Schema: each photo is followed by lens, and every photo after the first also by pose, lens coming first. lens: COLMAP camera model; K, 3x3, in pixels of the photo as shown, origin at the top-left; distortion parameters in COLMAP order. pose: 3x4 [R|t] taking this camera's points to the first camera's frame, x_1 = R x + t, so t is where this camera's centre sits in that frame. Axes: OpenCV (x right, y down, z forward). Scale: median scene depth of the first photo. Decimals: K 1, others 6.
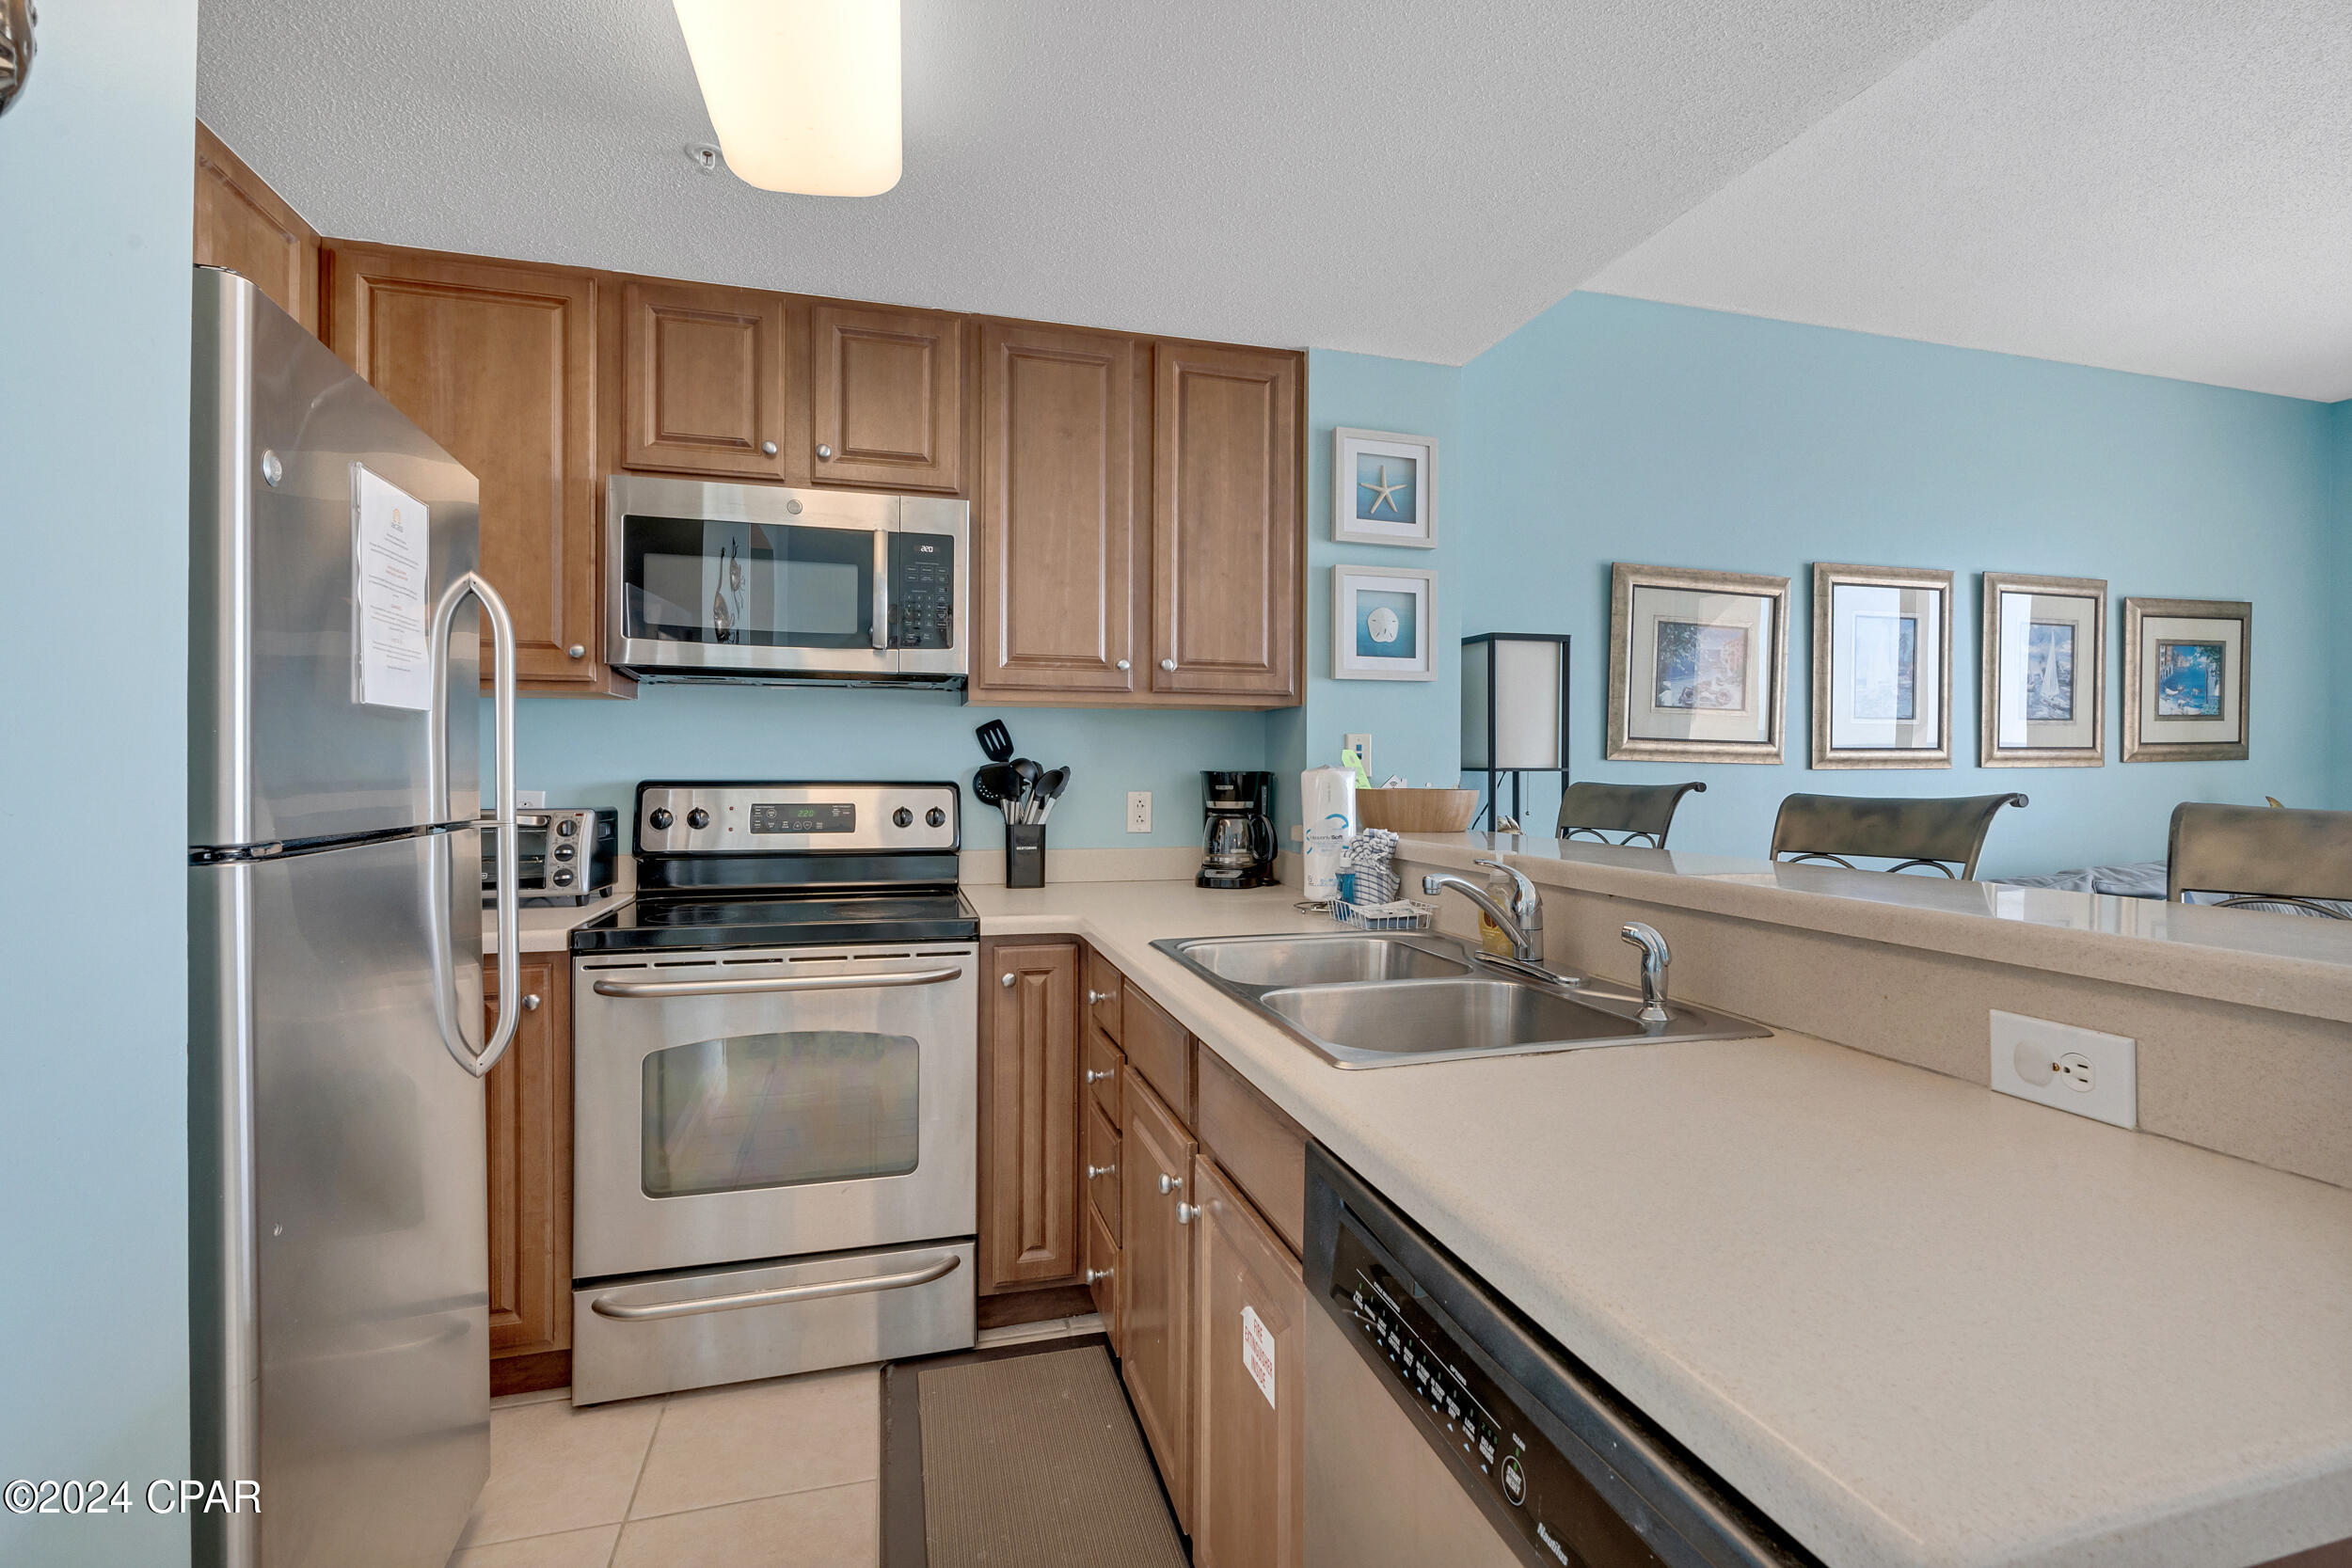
lens RADIAL K [[1065.1, 0, 1182.3], [0, 1065.1, 777.8], [0, 0, 1]] dist [-0.010353, 0.003348]
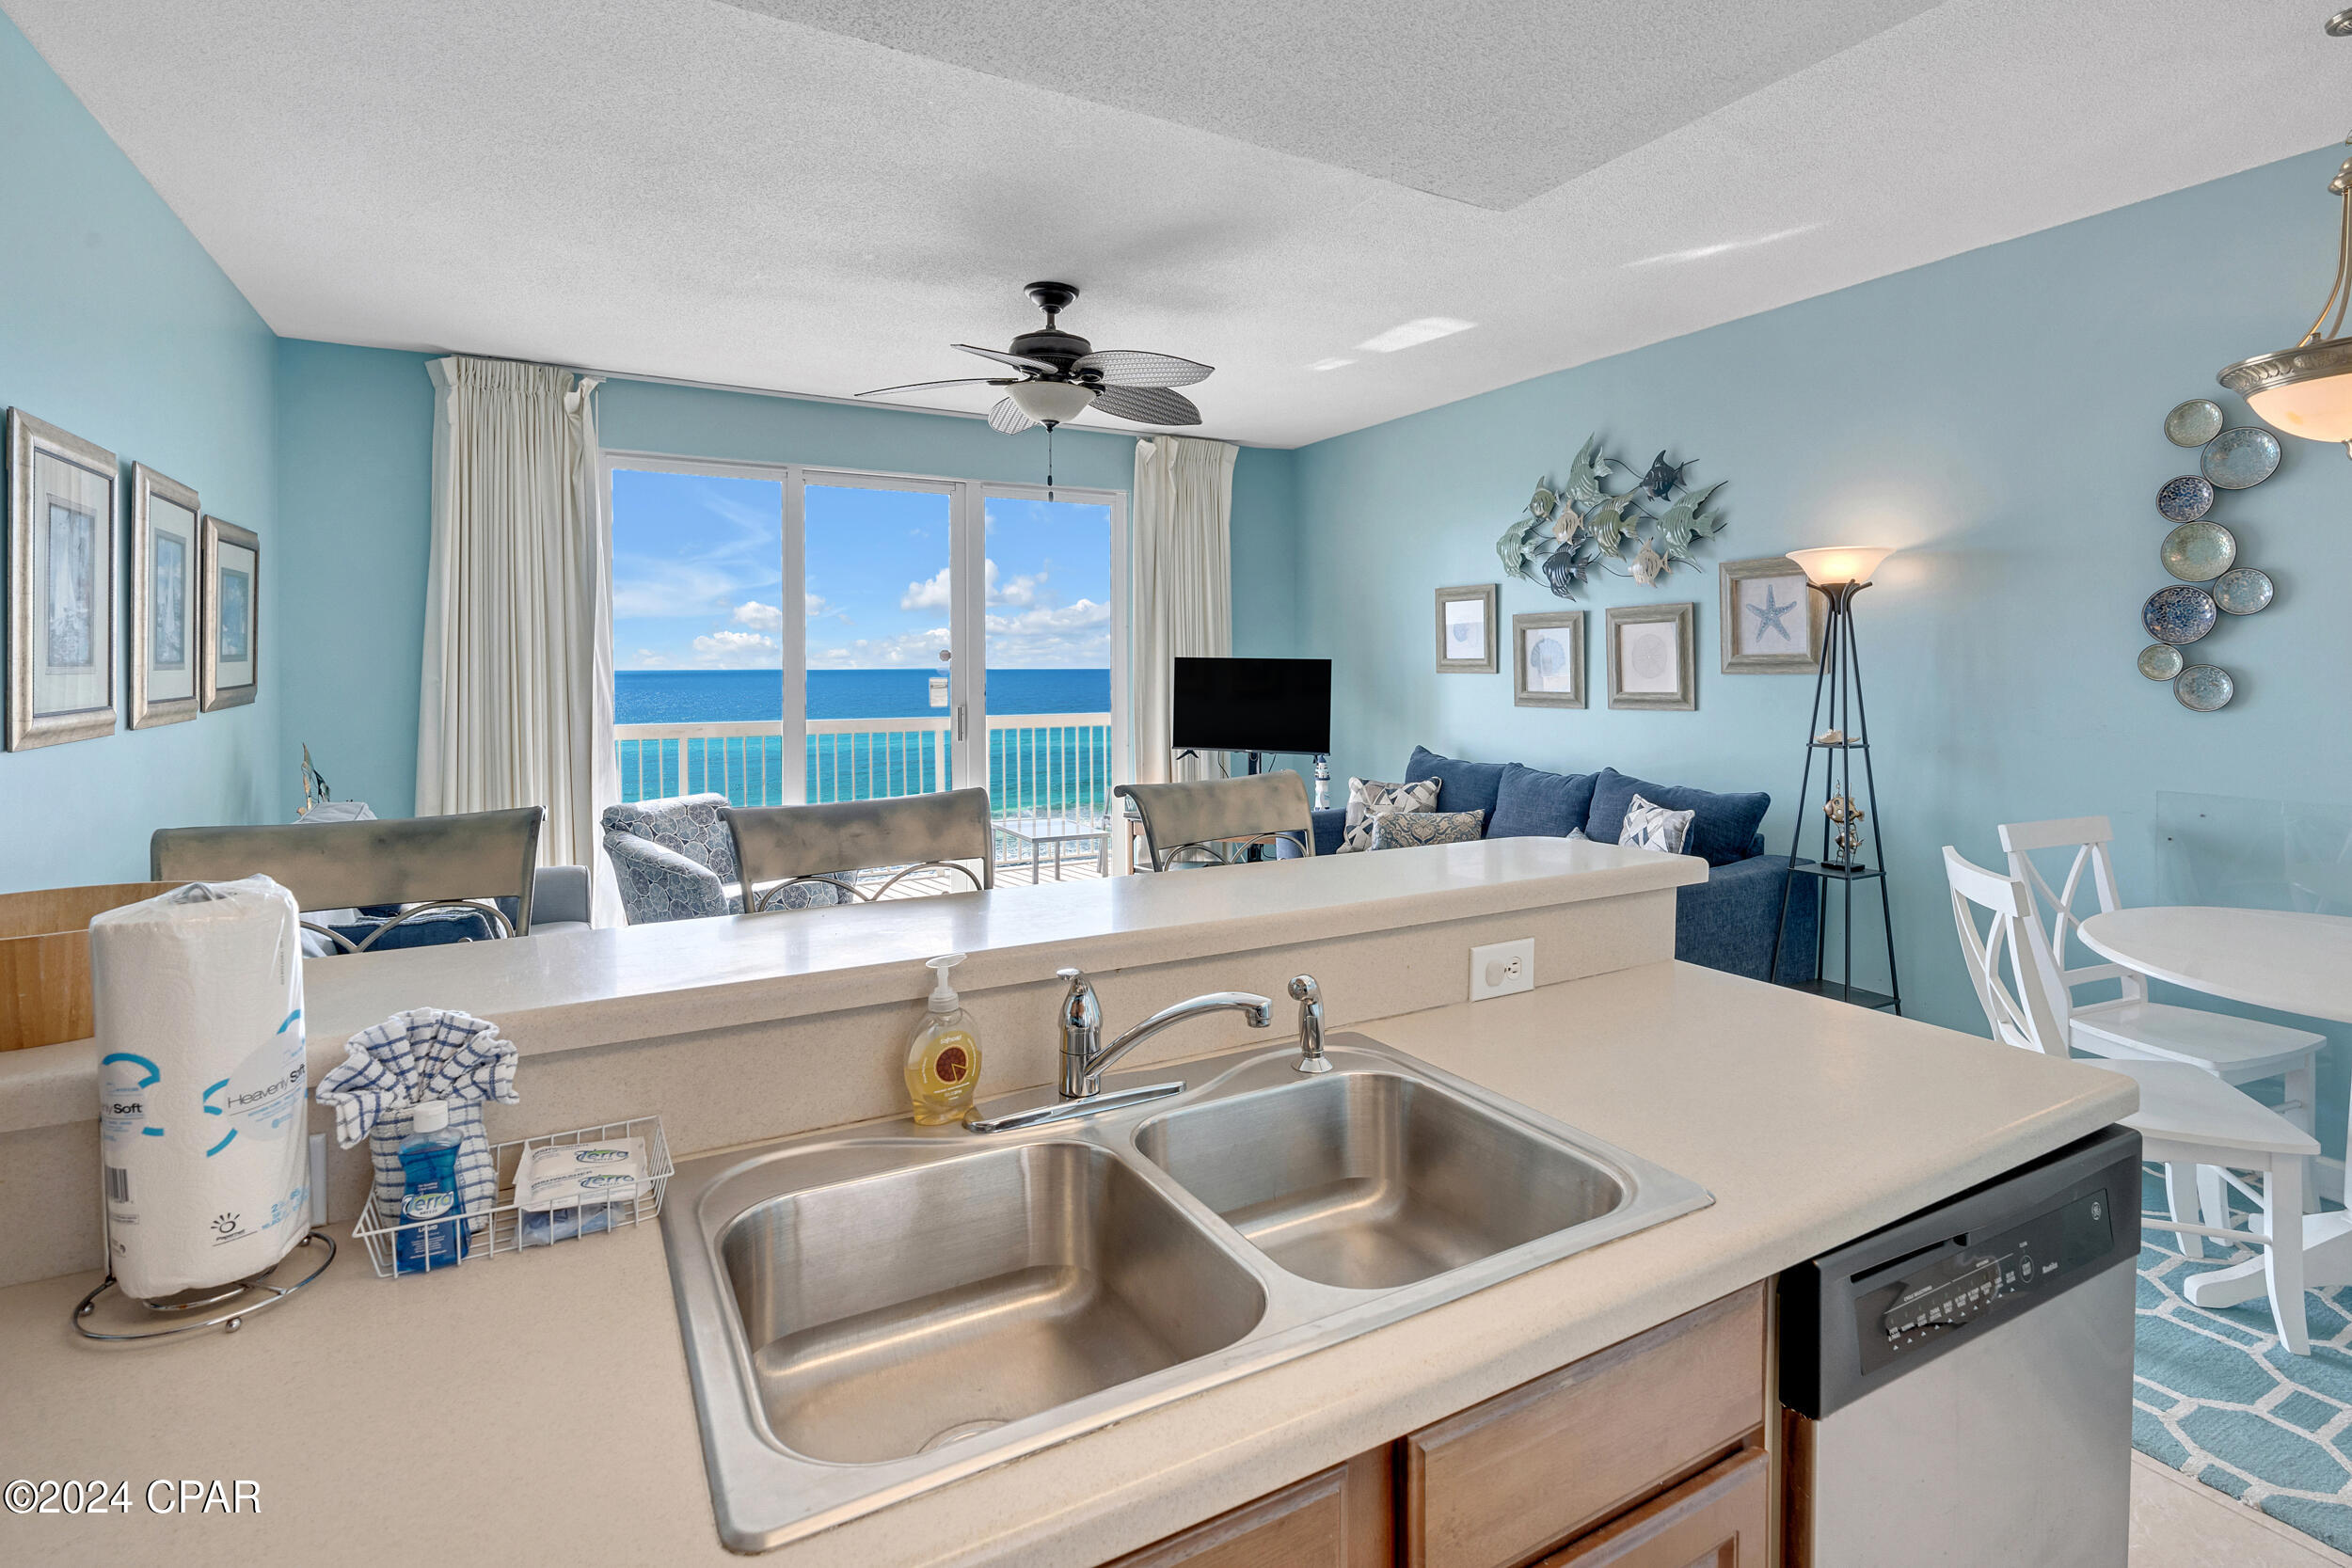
lens RADIAL K [[1139.6, 0, 1230.7], [0, 1139.6, 688.9], [0, 0, 1]] dist [-0.014299, -0.000014]
pose [[-0.248274, -0.017454, 0.968533, -0.294849], [0.007698, 0.999771, 0.019990, -0.076357], [-0.968659, 0.012419, -0.248083, 0.735480]]
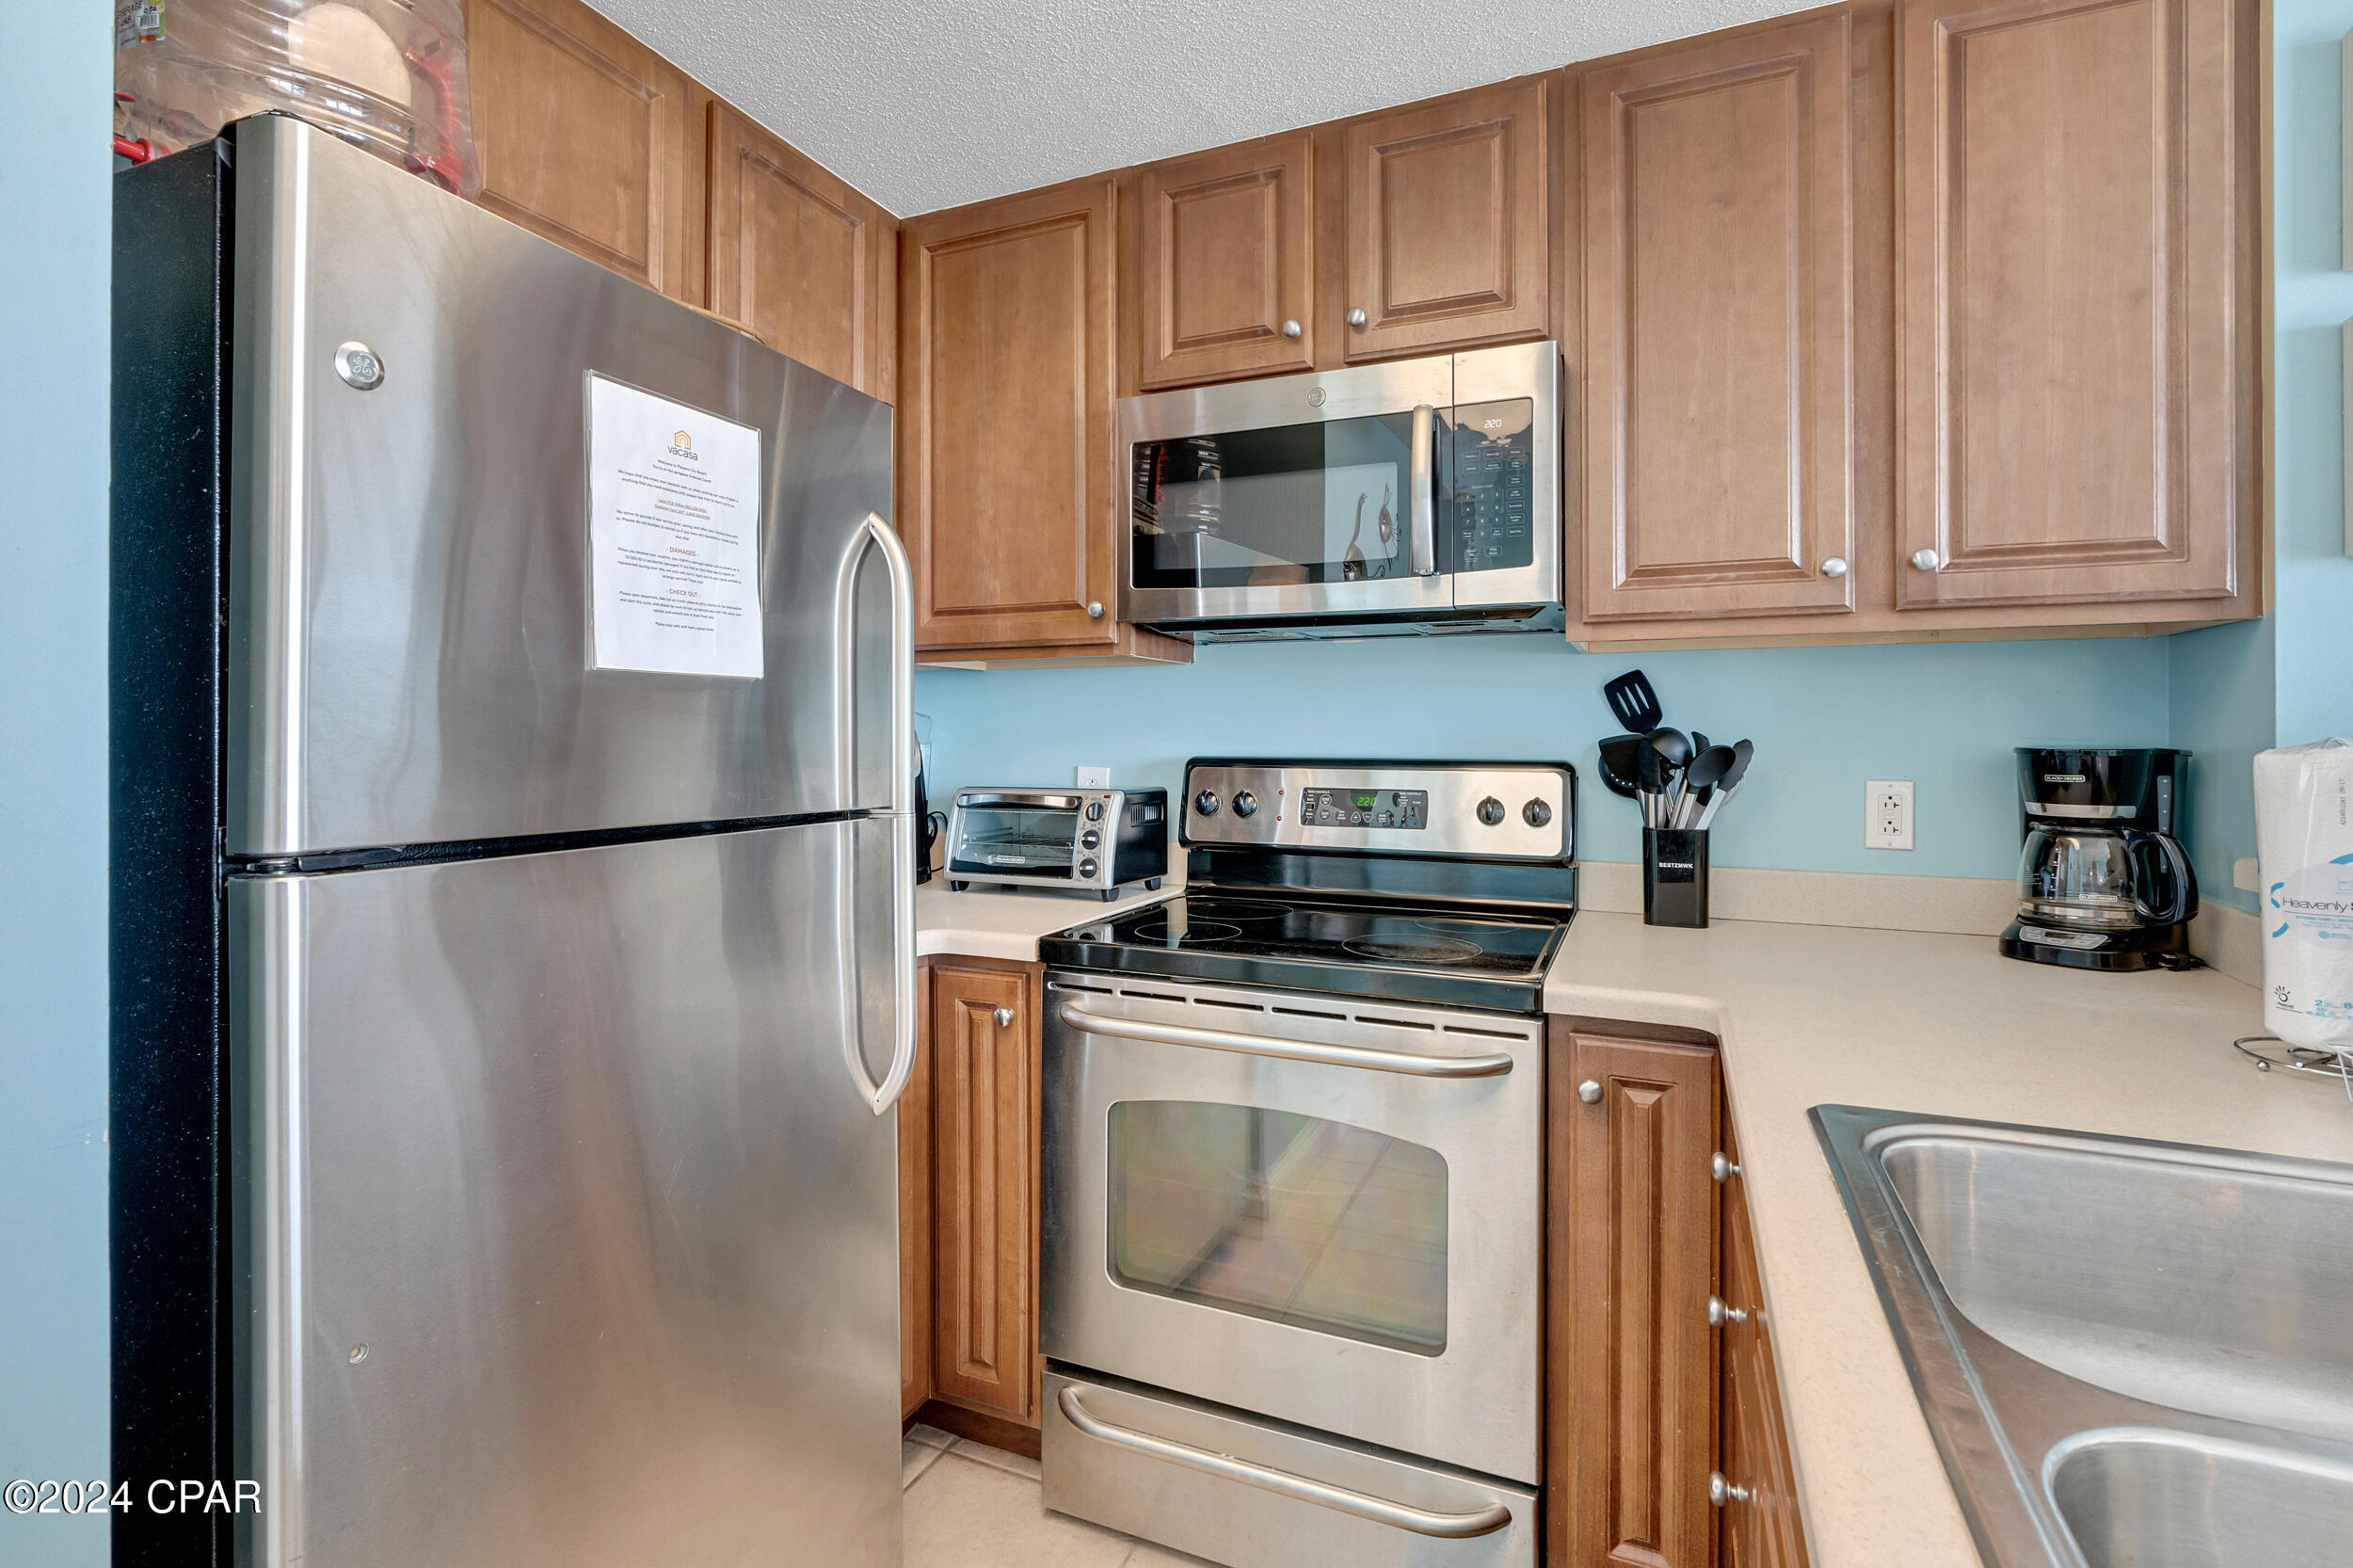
lens RADIAL K [[1065.7, 0, 1205.0], [0, 1065.7, 732.5], [0, 0, 1]] dist [-0.010353, 0.003348]
pose [[0.775237, -0.005132, -0.631650, 0.047217], [-0.003226, 0.999922, -0.012083, -0.007293], [0.631663, 0.011405, 0.775159, 0.347249]]
